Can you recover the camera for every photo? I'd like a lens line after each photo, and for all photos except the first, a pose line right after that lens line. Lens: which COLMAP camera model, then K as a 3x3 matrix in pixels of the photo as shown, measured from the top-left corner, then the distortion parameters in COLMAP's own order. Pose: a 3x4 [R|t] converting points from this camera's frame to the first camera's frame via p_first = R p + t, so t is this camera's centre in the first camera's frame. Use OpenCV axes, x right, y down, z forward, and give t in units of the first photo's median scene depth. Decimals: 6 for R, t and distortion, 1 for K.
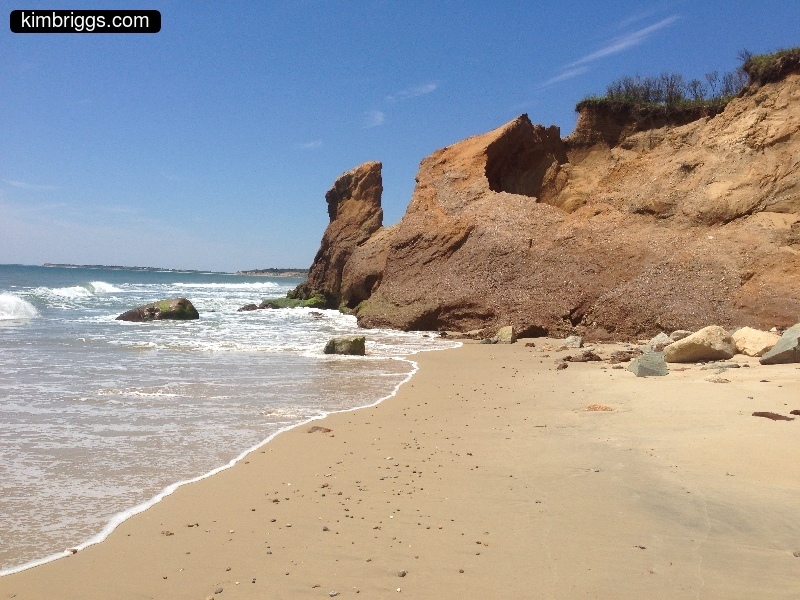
lens RADIAL K [[751.5, 0, 397.4], [0, 751.5, 301.6], [0, 0, 1]] dist [0.059246, 0.000000]
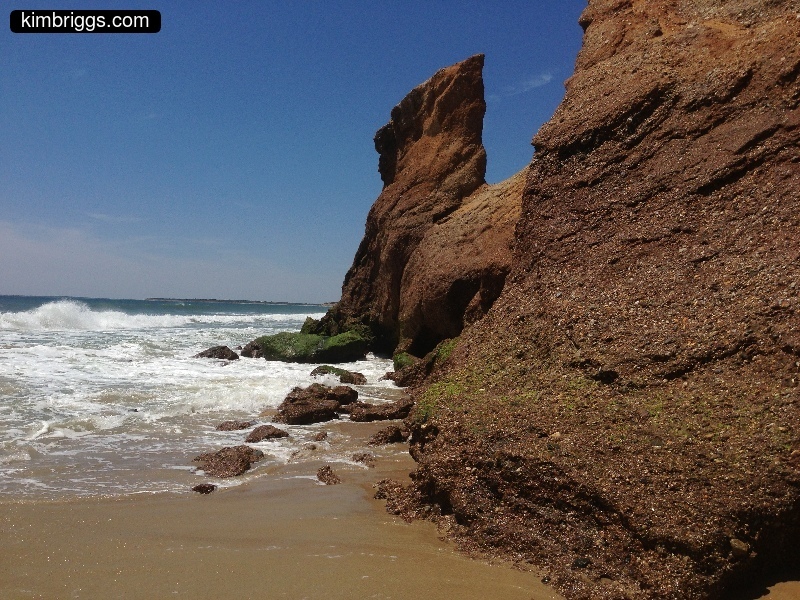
lens RADIAL K [[751.5, 0, 395.5], [0, 751.5, 301.9], [0, 0, 1]] dist [0.059246, 0.000000]
pose [[0.993143, -0.007869, -0.116641, -0.021331], [0.002977, 0.999111, -0.042062, -0.004382], [0.116869, 0.041426, 0.992283, 0.516125]]
